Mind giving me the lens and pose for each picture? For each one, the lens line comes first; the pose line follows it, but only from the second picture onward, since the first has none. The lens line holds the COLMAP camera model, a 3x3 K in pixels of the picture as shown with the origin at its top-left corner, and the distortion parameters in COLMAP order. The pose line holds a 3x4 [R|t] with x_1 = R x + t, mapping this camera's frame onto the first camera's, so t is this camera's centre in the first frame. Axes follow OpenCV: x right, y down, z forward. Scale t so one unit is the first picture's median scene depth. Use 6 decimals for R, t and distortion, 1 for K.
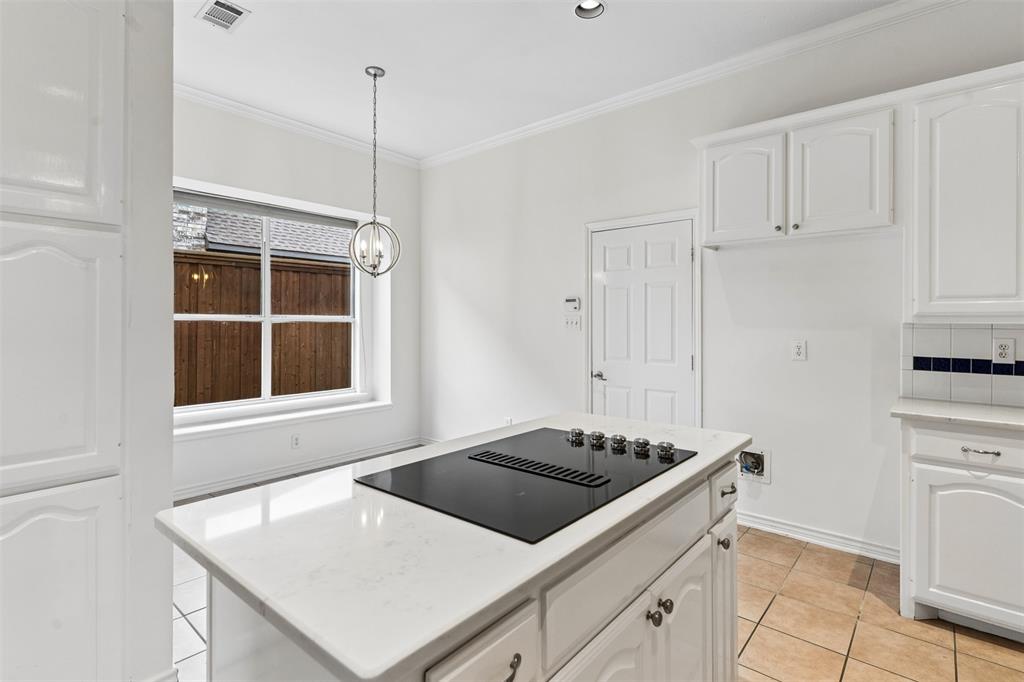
lens RADIAL K [[498.4, 0, 519.1], [0, 498.4, 321.4], [0, 0, 1]] dist [0.000786, 0.000175]
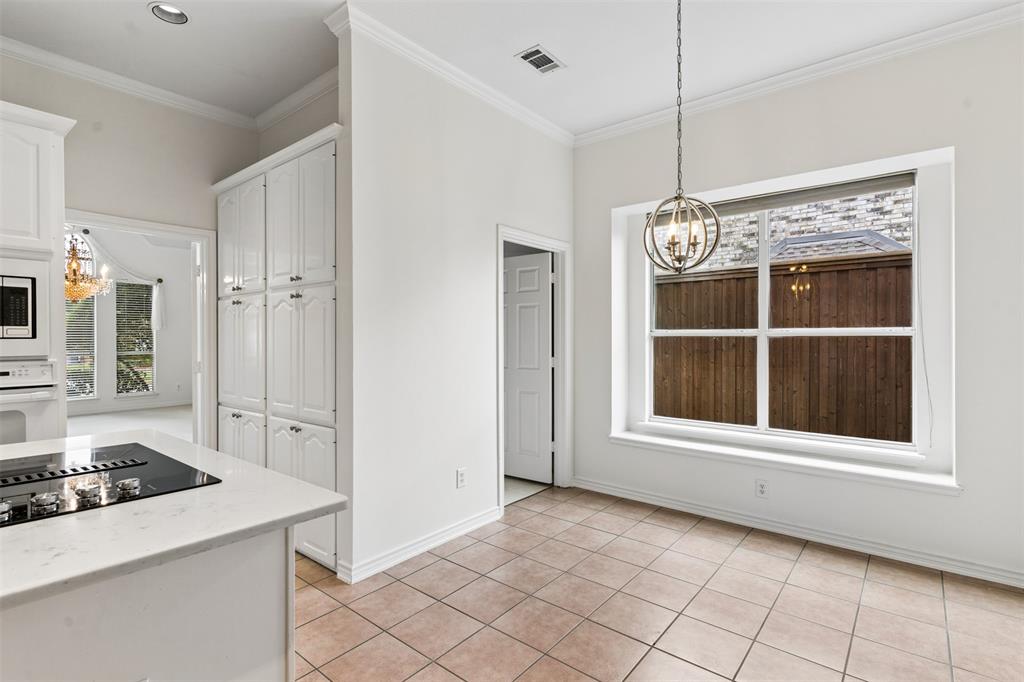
lens RADIAL K [[498.4, 0, 514.8], [0, 498.4, 339.2], [0, 0, 1]] dist [0.000786, 0.000175]
pose [[0.010286, 0.001736, -0.999946, 0.279470], [0.003086, 0.999994, 0.001768, 0.001527], [0.999942, -0.003104, 0.010281, 0.503019]]
